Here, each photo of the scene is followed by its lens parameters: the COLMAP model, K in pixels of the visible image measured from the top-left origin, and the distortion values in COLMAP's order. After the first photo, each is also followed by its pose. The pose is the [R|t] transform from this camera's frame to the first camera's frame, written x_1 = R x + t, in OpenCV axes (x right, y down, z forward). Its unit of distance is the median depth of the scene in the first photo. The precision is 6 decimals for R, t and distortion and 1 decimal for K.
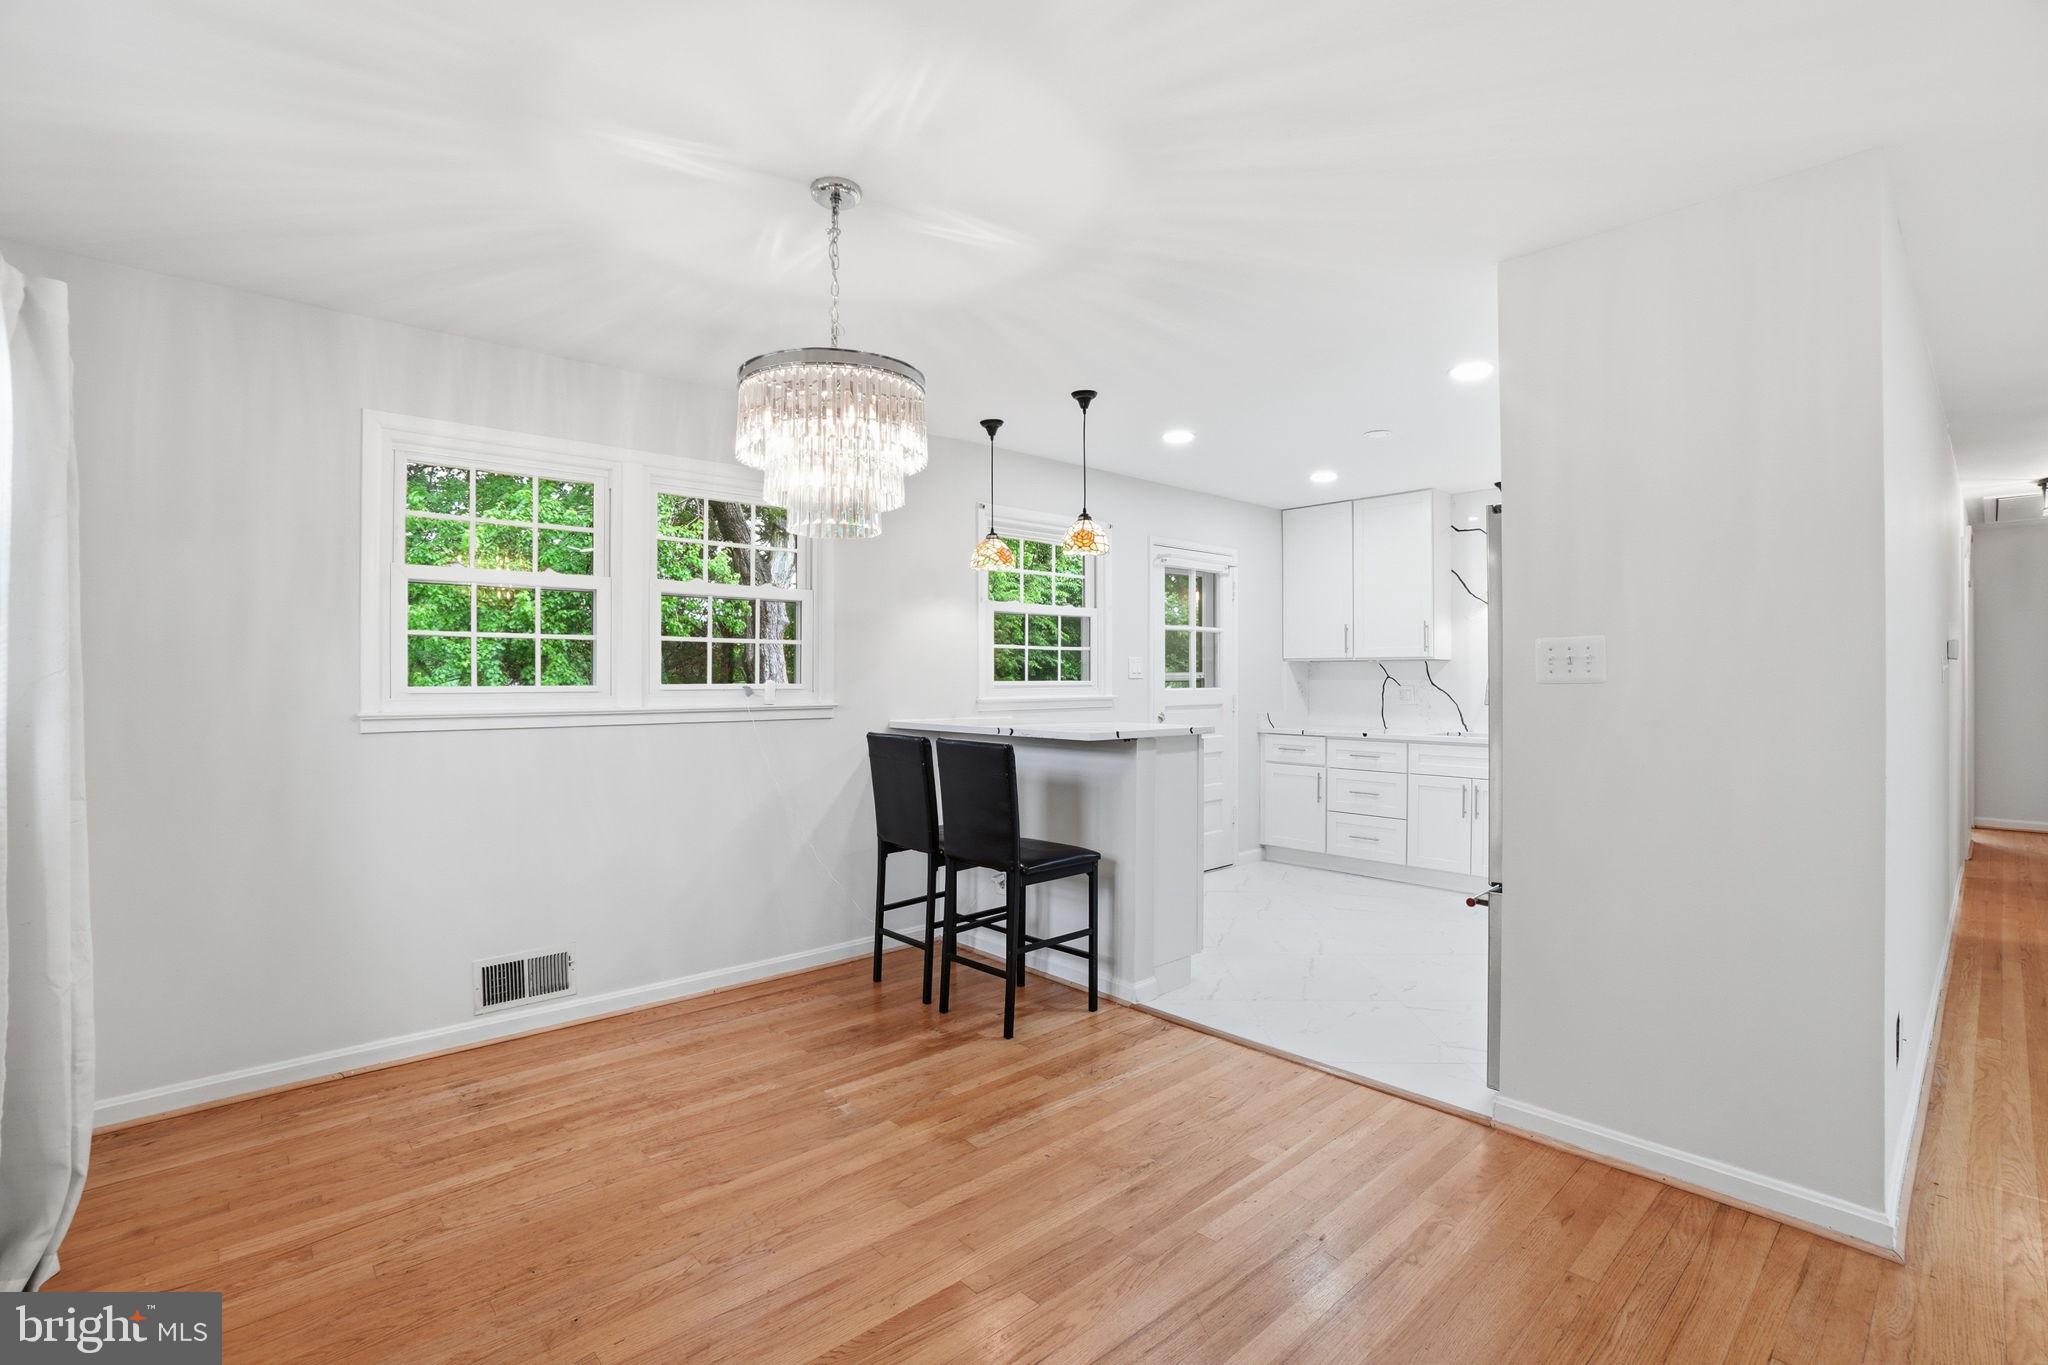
lens RADIAL K [[934.2, 0, 1009.6], [0, 934.2, 680.8], [0, 0, 1]] dist [-0.058588, 0.025292]
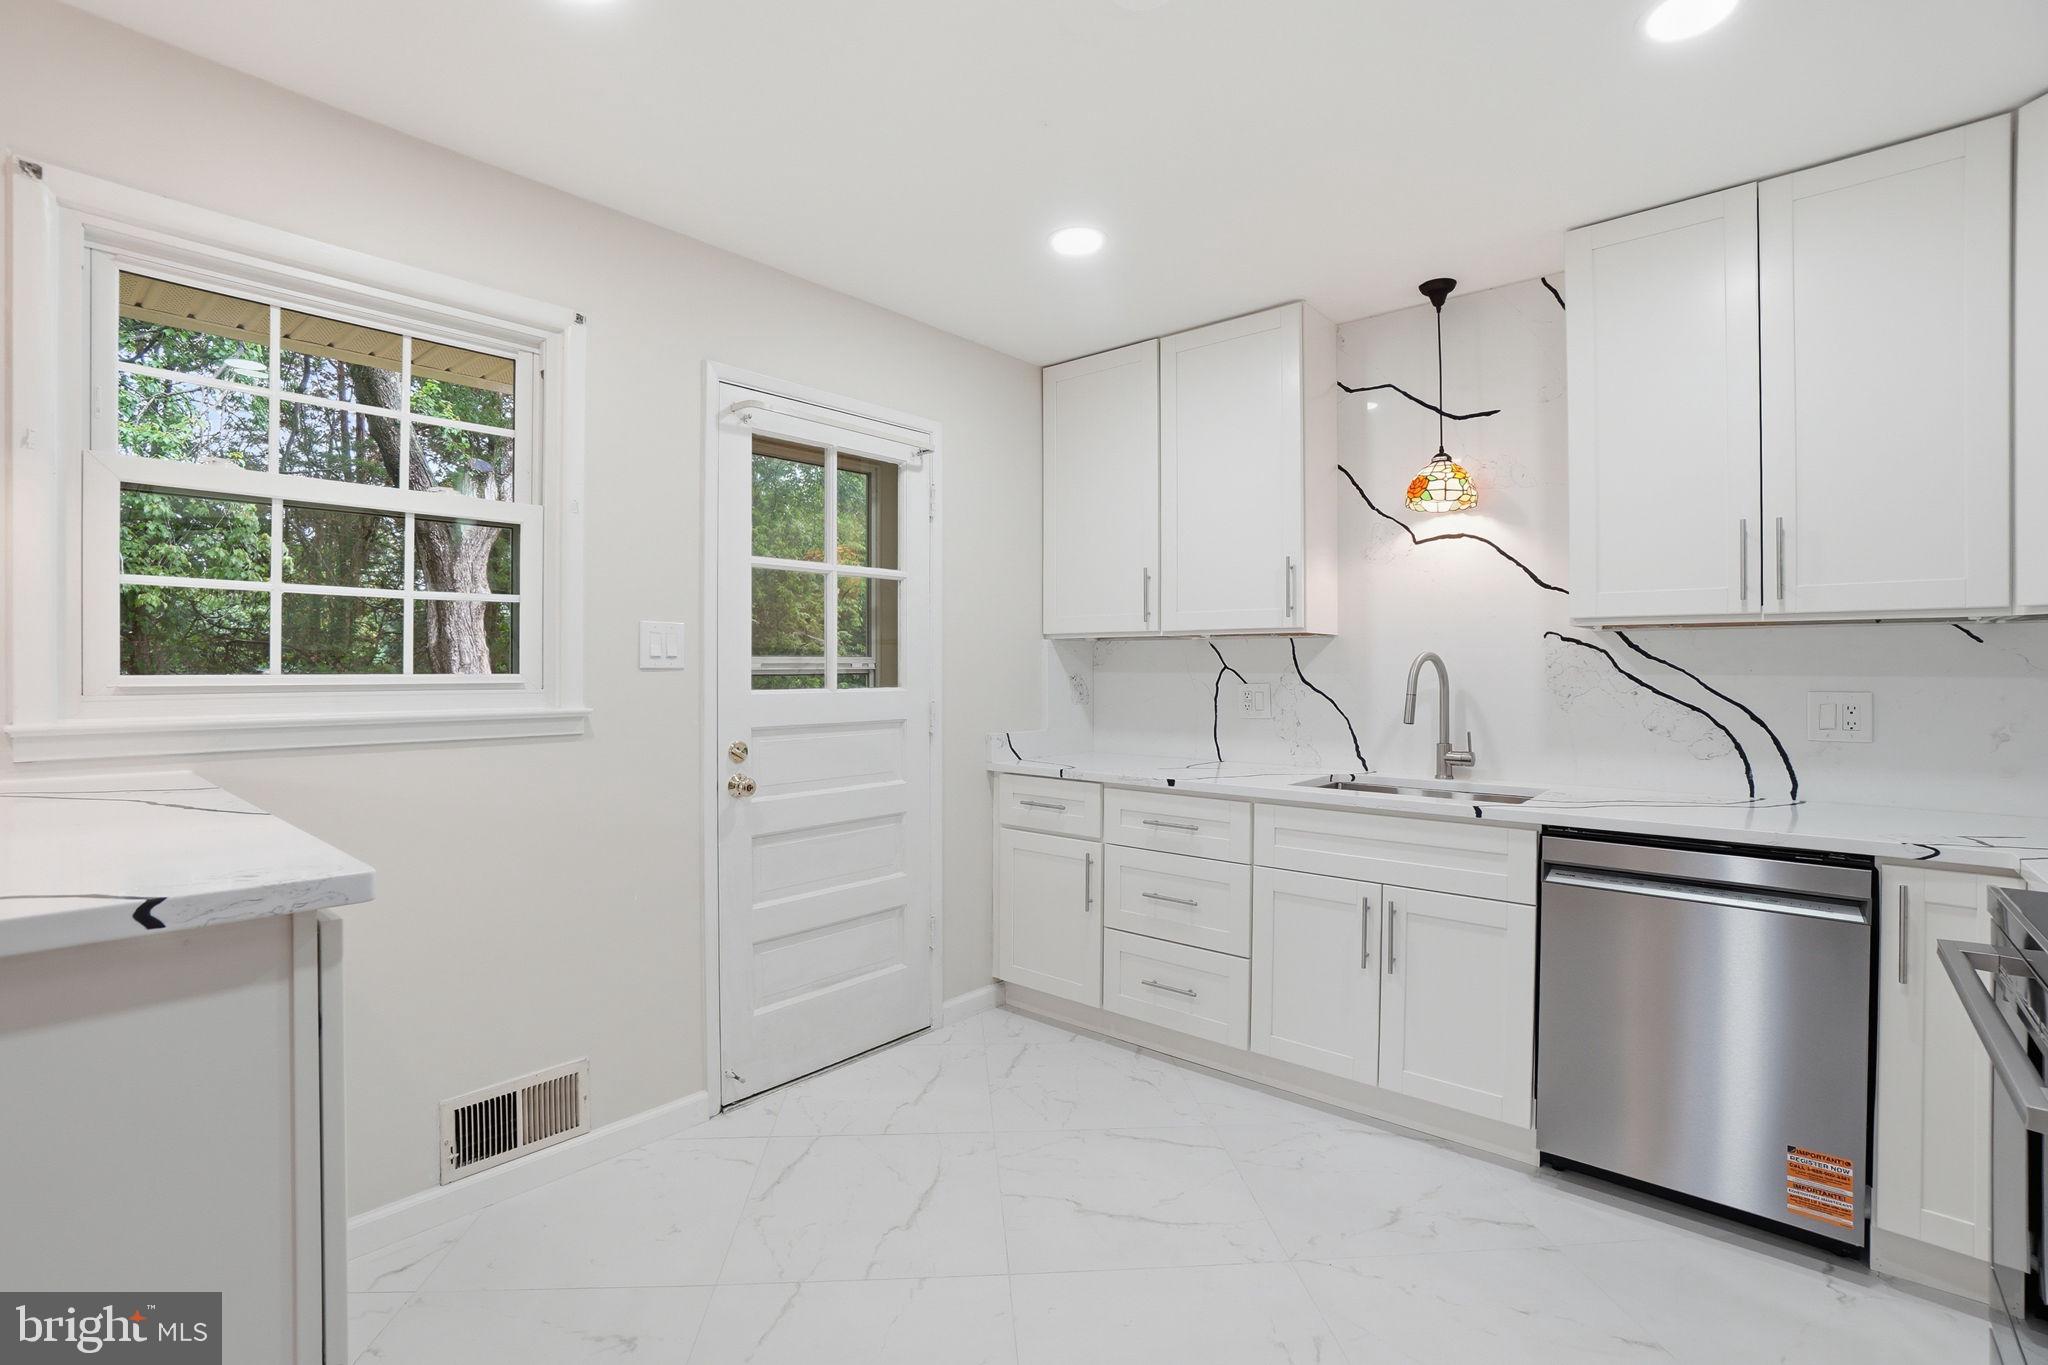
lens RADIAL K [[929.9, 0, 1008.2], [0, 929.9, 666.8], [0, 0, 1]] dist [-0.054731, 0.022137]
pose [[0.994187, 0.001847, 0.107652, 0.247166], [-0.001185, 0.999980, -0.006215, -0.000853], [-0.107661, 0.006051, 0.994169, 0.522850]]
